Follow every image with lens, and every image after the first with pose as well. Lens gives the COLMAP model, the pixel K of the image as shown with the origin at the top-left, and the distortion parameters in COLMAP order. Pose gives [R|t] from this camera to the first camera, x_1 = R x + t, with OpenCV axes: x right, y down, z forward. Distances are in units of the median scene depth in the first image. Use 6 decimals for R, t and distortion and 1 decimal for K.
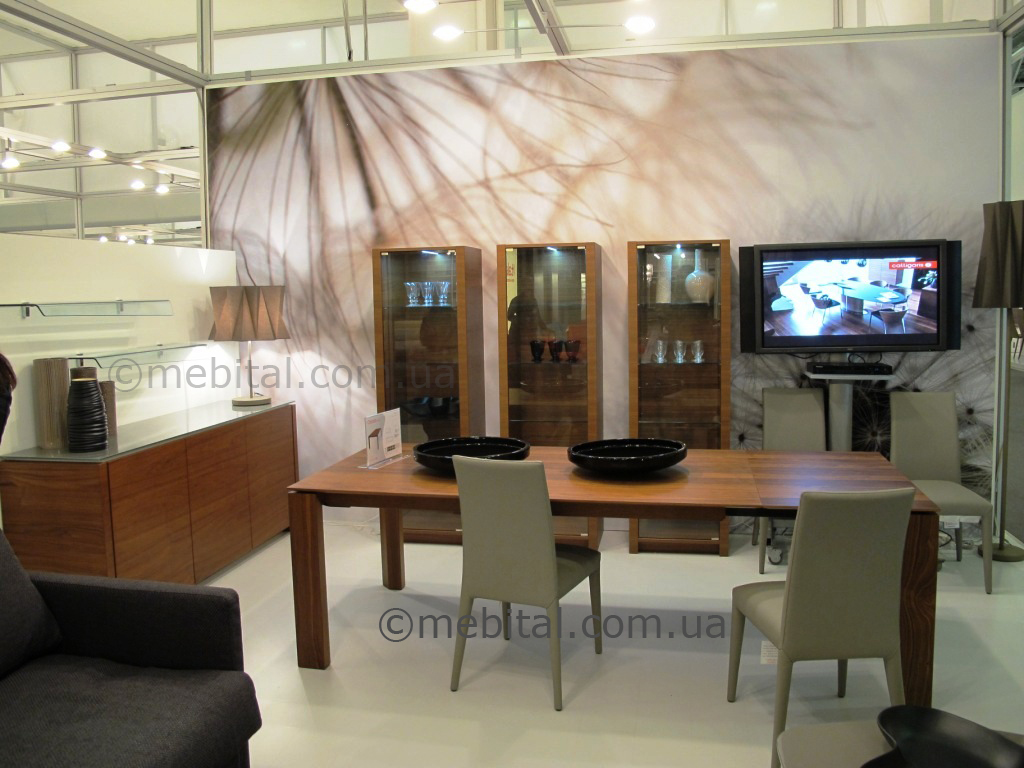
lens RADIAL K [[879.9, 0, 508.7], [0, 879.9, 381.3], [0, 0, 1]] dist [-0.119827, 0.055885]
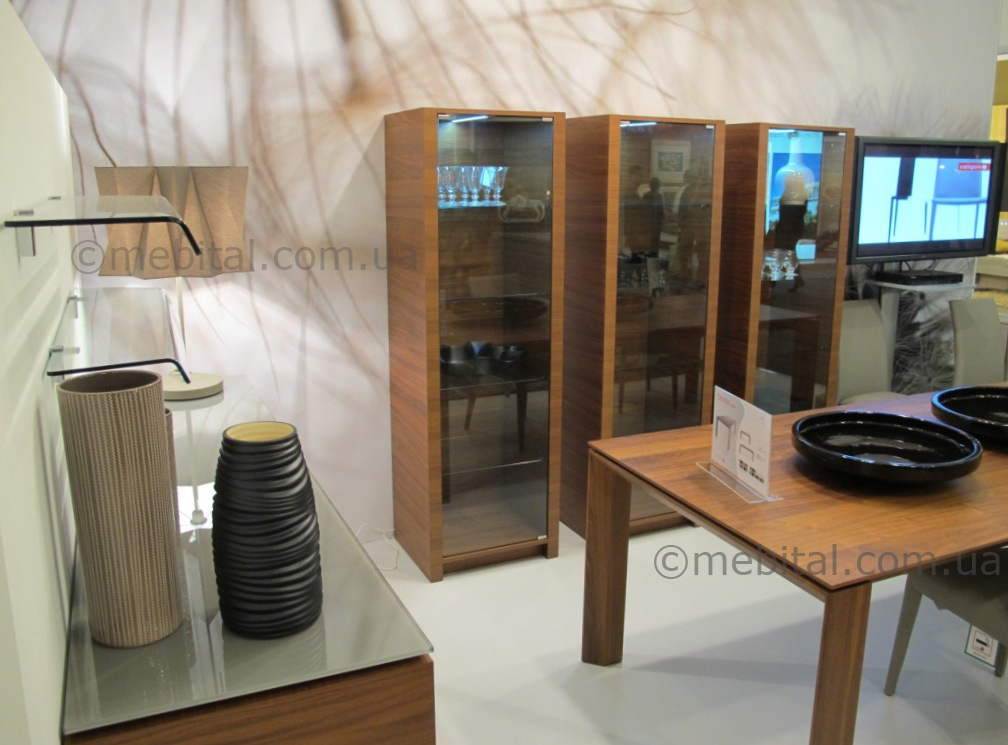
lens RADIAL K [[866.2, 0, 476.1], [0, 866.2, 357.8], [0, 0, 1]] dist [-0.119827, 0.055885]
pose [[0.808184, -0.103013, 0.579851, -0.453489], [0.043253, 0.992307, 0.116003, -0.047188], [-0.587340, -0.068671, 0.806422, 0.479148]]
